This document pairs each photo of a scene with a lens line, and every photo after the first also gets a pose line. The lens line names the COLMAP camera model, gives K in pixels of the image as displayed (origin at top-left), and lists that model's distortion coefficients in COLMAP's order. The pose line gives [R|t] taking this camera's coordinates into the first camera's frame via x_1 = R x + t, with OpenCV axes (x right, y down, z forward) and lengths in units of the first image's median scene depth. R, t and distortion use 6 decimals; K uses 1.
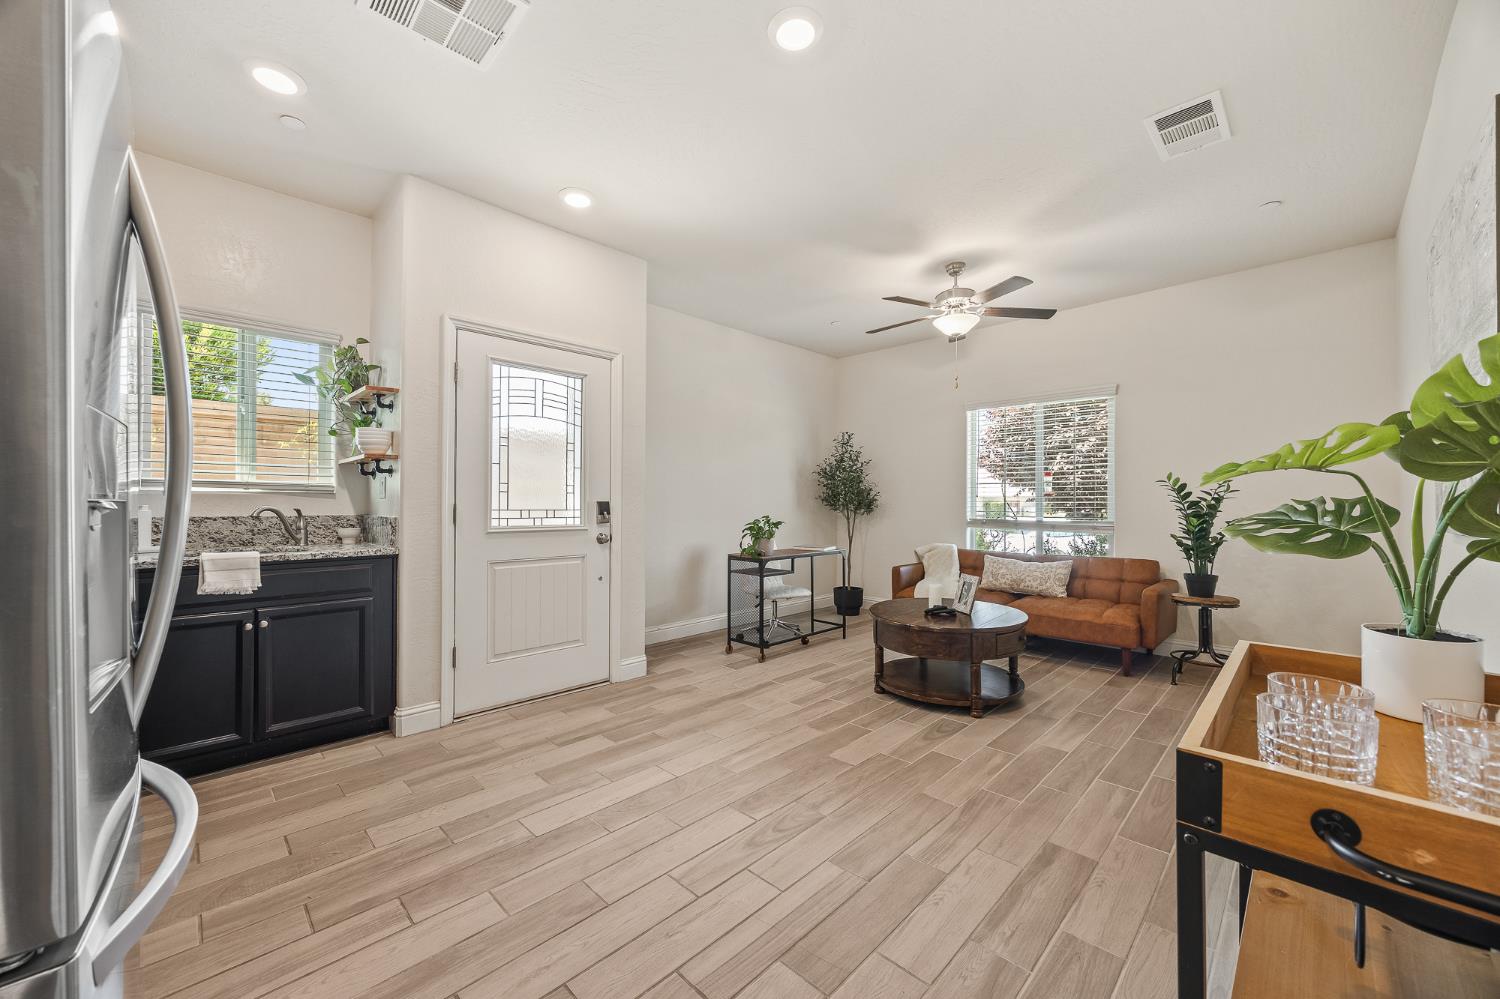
lens RADIAL K [[576.2, 0, 750.0], [0, 576.2, 500.5], [0, 0, 1]] dist [-0.000566, -0.000521]
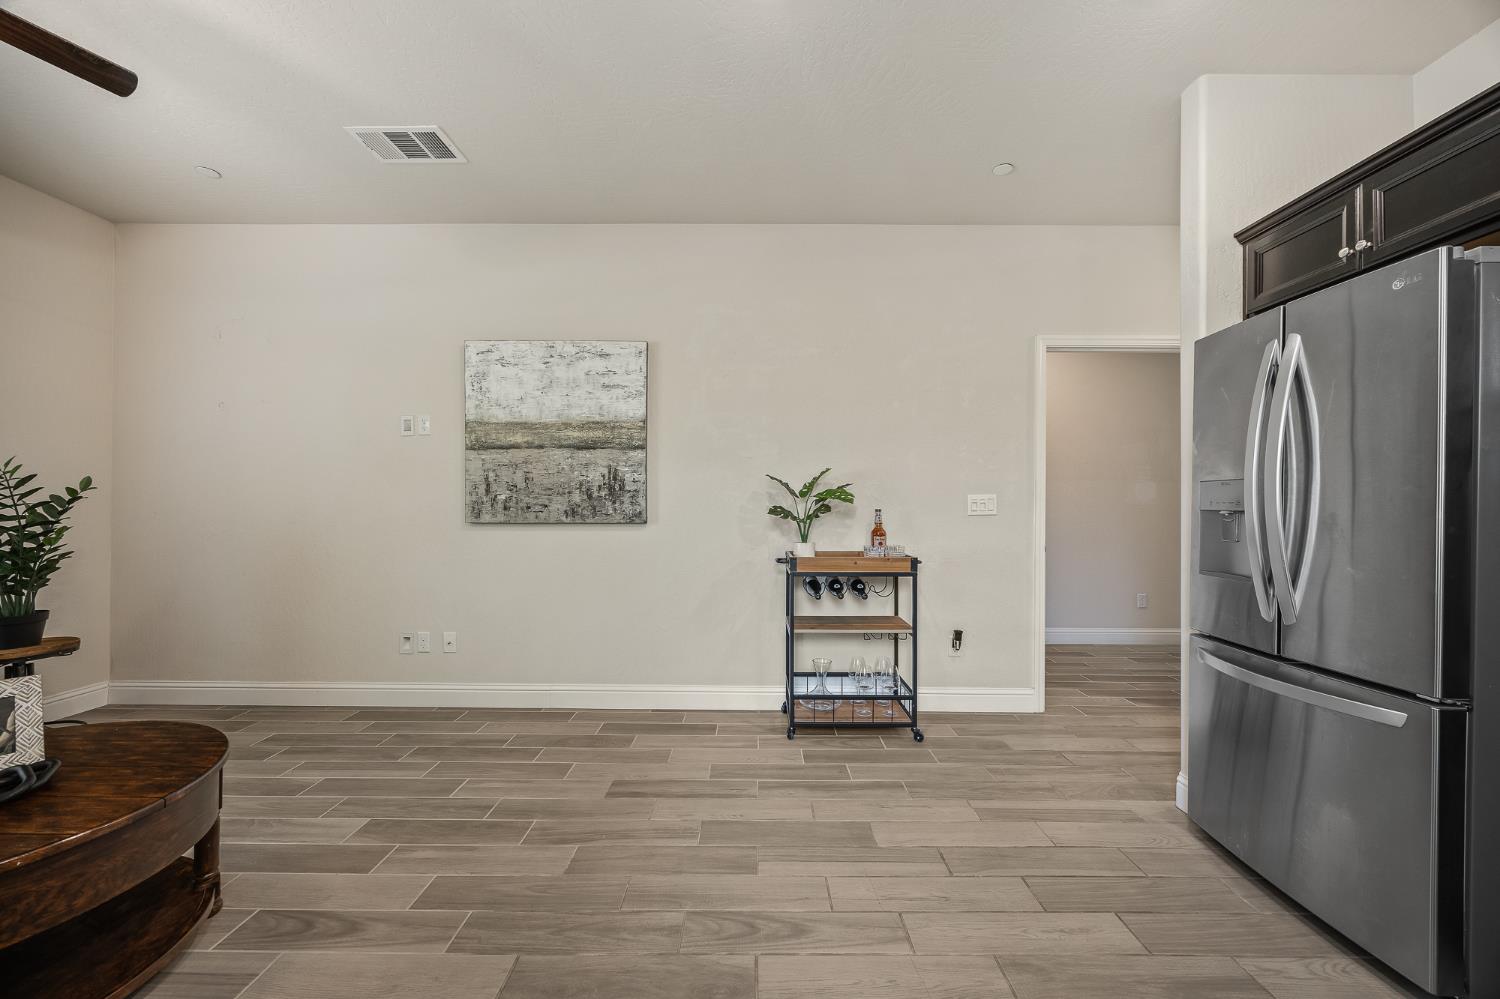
lens RADIAL K [[576.2, 0, 753.5], [0, 576.2, 510.6], [0, 0, 1]] dist [-0.000566, -0.000521]
pose [[-0.710073, -0.005931, 0.704103, -0.429536], [-0.006920, 0.999975, 0.001444, 0.005592], [-0.704094, -0.003847, -0.710096, 1.345405]]
